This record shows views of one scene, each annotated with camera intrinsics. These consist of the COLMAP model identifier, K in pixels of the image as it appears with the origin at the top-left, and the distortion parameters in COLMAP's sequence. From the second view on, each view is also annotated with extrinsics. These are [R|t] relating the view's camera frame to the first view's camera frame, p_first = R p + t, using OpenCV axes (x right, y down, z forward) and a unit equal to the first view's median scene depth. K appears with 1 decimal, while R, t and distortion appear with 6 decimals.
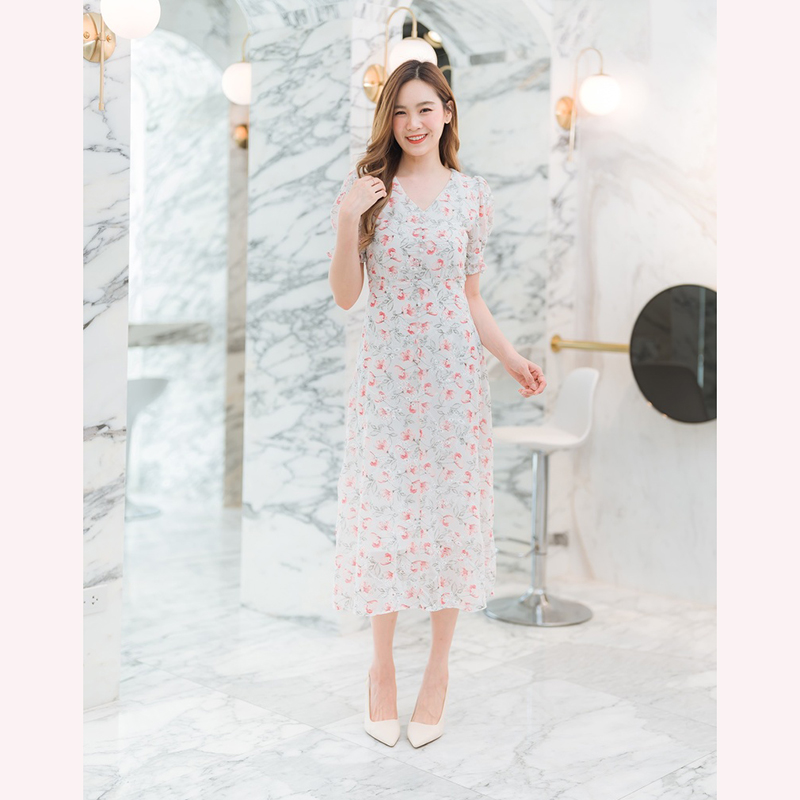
lens RADIAL K [[1312.9, 0, 398.4], [0, 1312.9, 303.3], [0, 0, 1]] dist [0.096131, 0.166479]
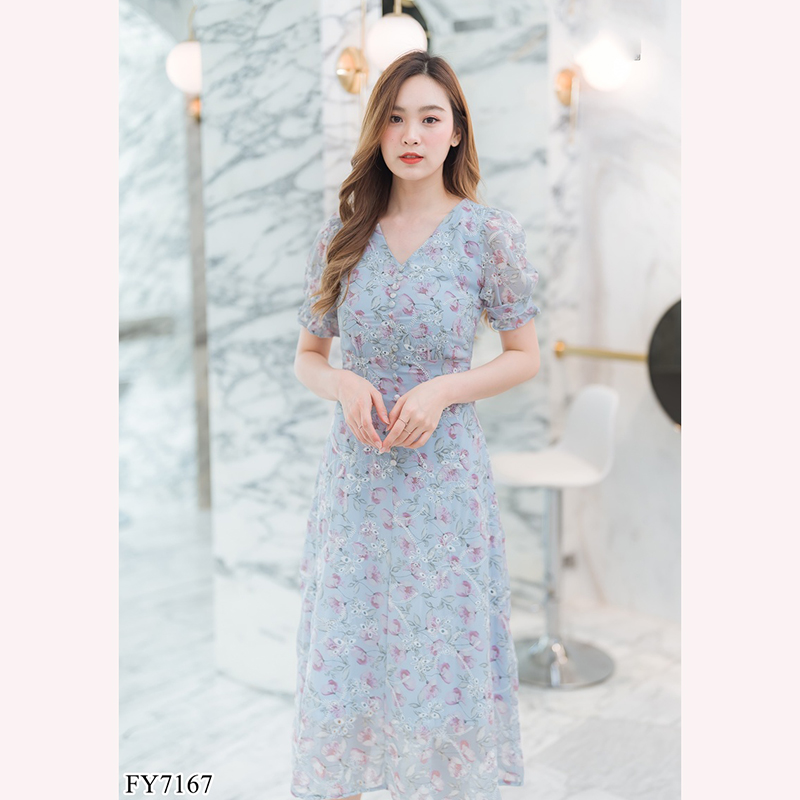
lens RADIAL K [[1212.5, 0, 400.9], [0, 1212.5, 327.5], [0, 0, 1]] dist [0.112656, 0.168895]
pose [[0.998934, -0.034978, 0.030128, -0.014244], [0.032351, 0.995969, 0.083661, -0.065989], [-0.032933, -0.082597, 0.996039, 0.212421]]
